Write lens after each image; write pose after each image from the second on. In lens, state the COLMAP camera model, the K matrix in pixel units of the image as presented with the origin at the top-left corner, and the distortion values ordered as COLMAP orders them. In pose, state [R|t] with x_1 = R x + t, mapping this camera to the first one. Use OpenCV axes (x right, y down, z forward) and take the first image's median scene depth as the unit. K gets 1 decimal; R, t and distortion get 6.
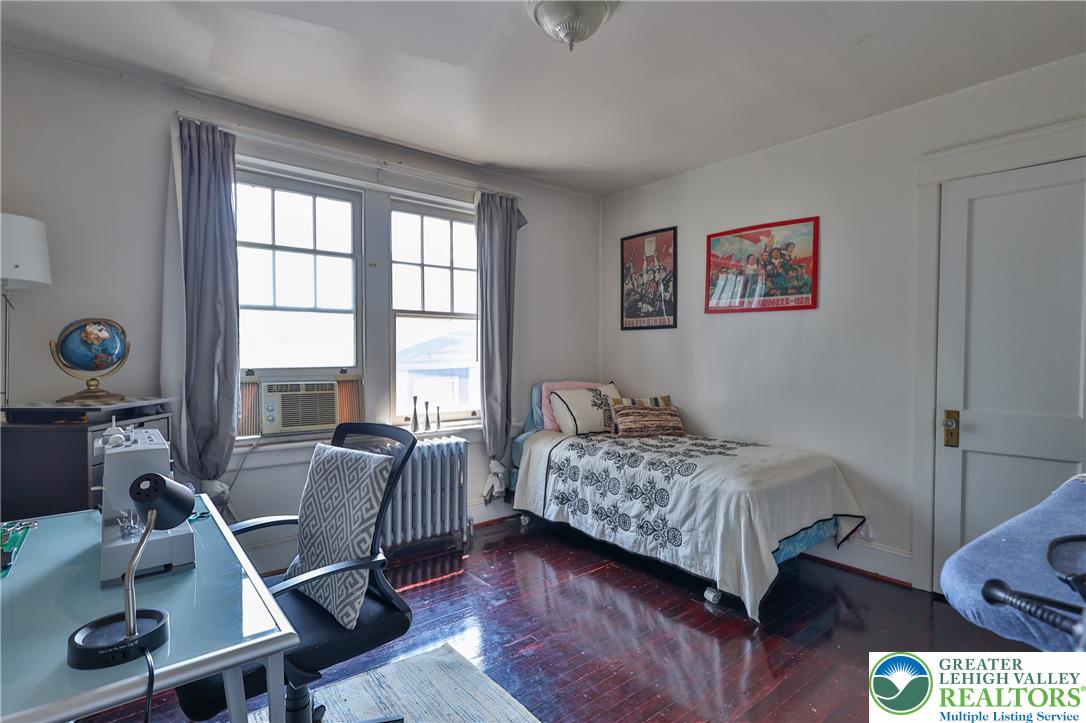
lens RADIAL K [[532.5, 0, 543.0], [0, 532.5, 361.5], [0, 0, 1]] dist [-0.002382, -0.000306]
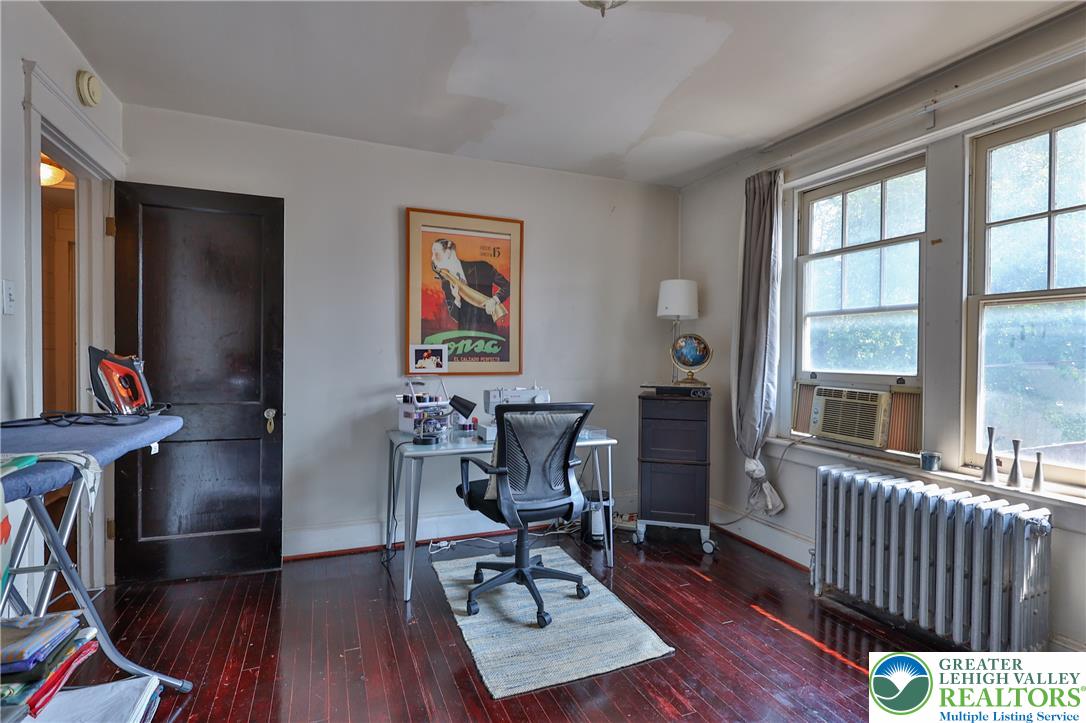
lens RADIAL K [[529.2, 0, 543.0], [0, 529.2, 361.5], [0, 0, 1]] dist [-0.000991, -0.000272]
pose [[-0.287550, 0.009372, -0.957720, 0.566825], [-0.032310, 0.999288, 0.019479, -0.009971], [0.957220, 0.036546, -0.287043, 0.709801]]
